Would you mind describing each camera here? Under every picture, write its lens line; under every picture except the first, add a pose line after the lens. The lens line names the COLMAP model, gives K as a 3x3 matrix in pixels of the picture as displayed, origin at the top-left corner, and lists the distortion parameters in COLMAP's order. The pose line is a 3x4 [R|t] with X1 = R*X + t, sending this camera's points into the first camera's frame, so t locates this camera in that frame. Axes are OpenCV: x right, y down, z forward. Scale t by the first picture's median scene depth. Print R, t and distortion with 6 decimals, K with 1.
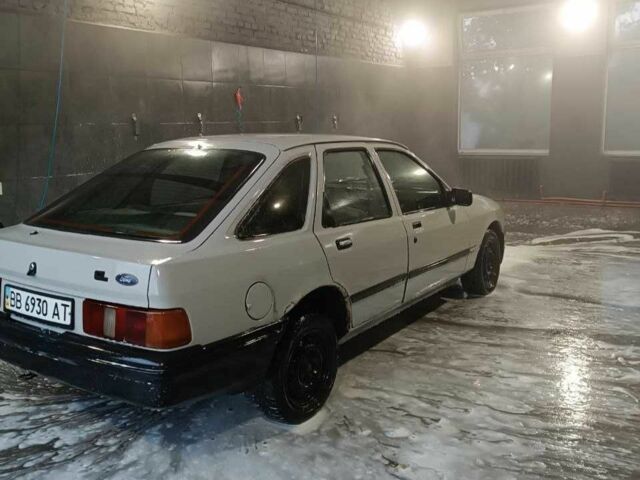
lens RADIAL K [[602.8, 0, 323.2], [0, 602.8, 237.3], [0, 0, 1]] dist [0.066029, -0.090841]
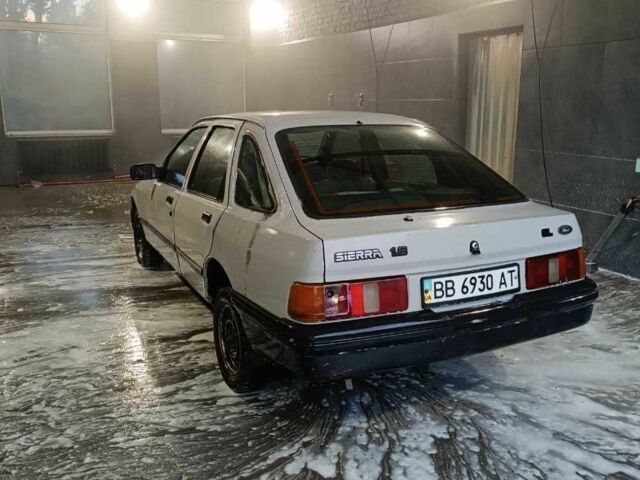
lens RADIAL K [[602.8, 0, 323.2], [0, 602.8, 237.3], [0, 0, 1]] dist [0.066029, -0.090841]
pose [[0.485372, -0.170162, 0.857589, -1.407504], [0.145988, 0.982881, 0.112396, -0.107163], [-0.862033, 0.070644, 0.501905, 0.715000]]
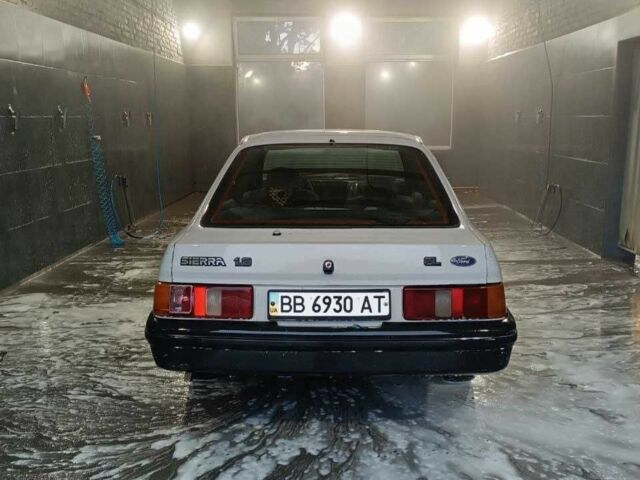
lens RADIAL K [[602.8, 0, 323.2], [0, 602.8, 237.3], [0, 0, 1]] dist [0.066029, -0.090841]
pose [[0.836220, -0.090309, 0.540907, -0.989244], [0.089686, 0.995588, 0.027572, -0.022095], [-0.541011, 0.025455, 0.840630, 0.194437]]
